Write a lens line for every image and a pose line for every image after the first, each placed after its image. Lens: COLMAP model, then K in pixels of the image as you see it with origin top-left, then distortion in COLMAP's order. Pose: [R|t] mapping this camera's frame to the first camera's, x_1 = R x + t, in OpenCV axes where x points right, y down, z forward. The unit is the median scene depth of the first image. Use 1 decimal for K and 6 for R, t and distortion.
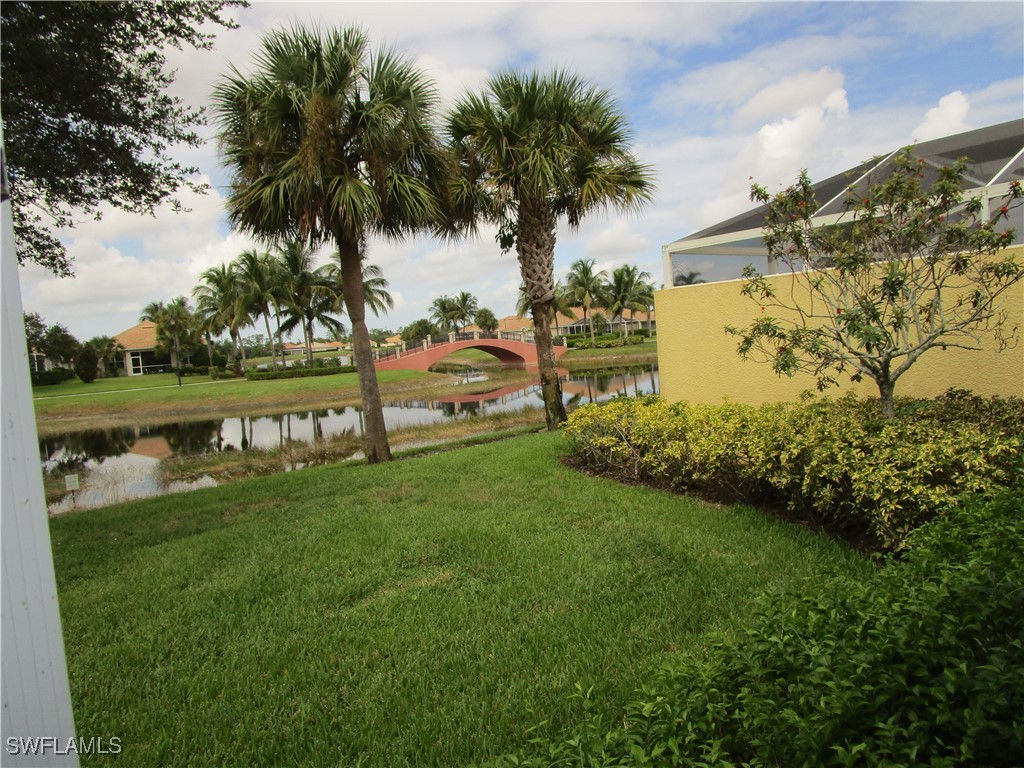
lens RADIAL K [[723.3, 0, 510.5], [0, 723.3, 385.7], [0, 0, 1]] dist [-0.033136, 0.014196]
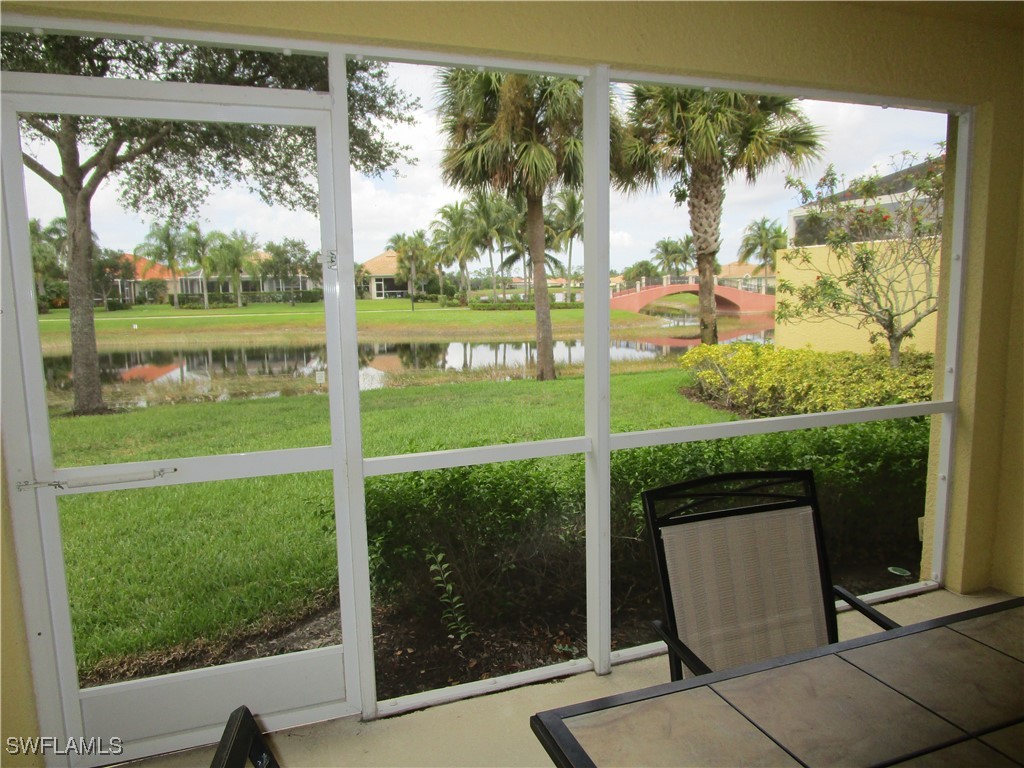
lens RADIAL K [[723.3, 0, 512.8], [0, 723.3, 386.2], [0, 0, 1]] dist [-0.033136, 0.014196]
pose [[0.952869, 0.096400, -0.287659, 0.089871], [-0.072336, 0.993019, 0.093167, 0.004078], [0.294632, -0.067968, 0.953191, -0.134246]]
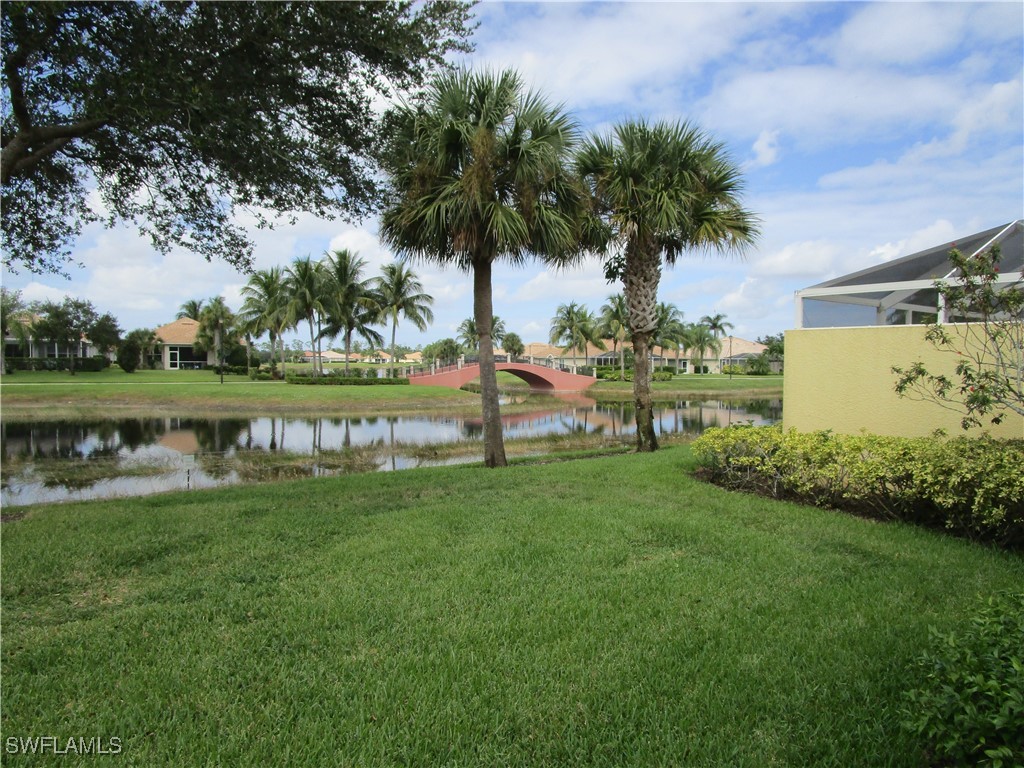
lens RADIAL K [[723.3, 0, 509.3], [0, 723.3, 385.1], [0, 0, 1]] dist [-0.033136, 0.014196]
pose [[0.996219, 0.084410, -0.020537, -0.115732], [-0.085097, 0.995747, -0.035295, 0.016511], [0.017470, 0.036909, 0.999166, -0.064240]]
